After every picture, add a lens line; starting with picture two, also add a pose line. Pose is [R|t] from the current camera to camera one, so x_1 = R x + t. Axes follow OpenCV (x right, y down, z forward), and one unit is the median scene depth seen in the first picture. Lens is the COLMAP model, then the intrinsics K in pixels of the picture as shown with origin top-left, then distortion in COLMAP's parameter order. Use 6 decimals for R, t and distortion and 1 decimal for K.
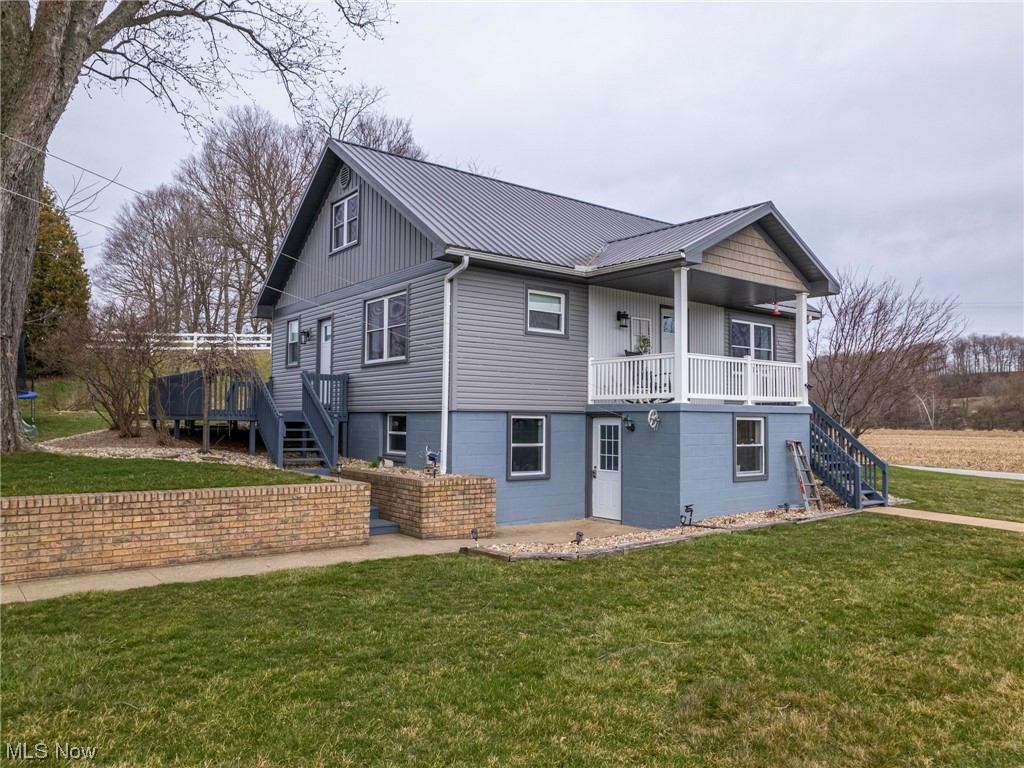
lens RADIAL K [[743.1, 0, 520.1], [0, 743.1, 386.5], [0, 0, 1]] dist [-0.085467, 0.071393]
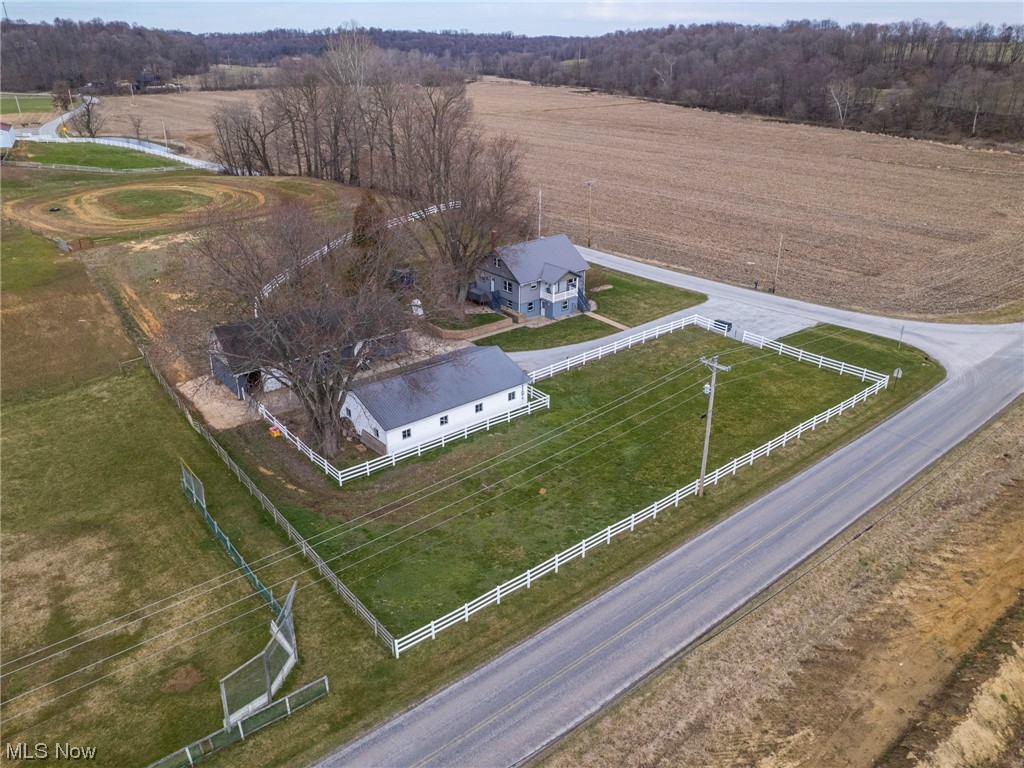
lens RADIAL K [[743.1, 0, 520.1], [0, 743.1, 386.5], [0, 0, 1]] dist [-0.085467, 0.071393]
pose [[0.998991, -0.020401, 0.040000, -0.017581], [0.000028, 0.891115, 0.453777, -0.109957], [-0.044902, -0.453318, 0.890217, -0.250337]]
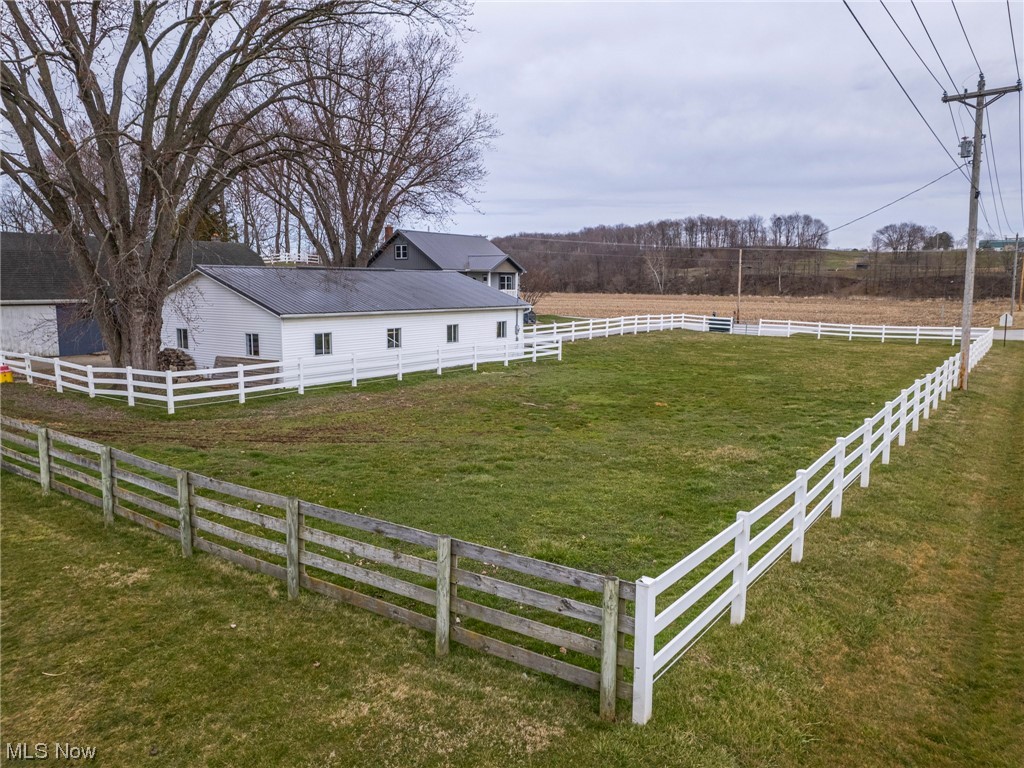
lens RADIAL K [[743.1, 0, 520.1], [0, 743.1, 386.5], [0, 0, 1]] dist [-0.085467, 0.071393]
pose [[0.954068, -0.043334, 0.296439, -0.049785], [-0.008478, 0.985182, 0.171301, -0.000120], [-0.299470, -0.165946, 0.939564, -0.153801]]
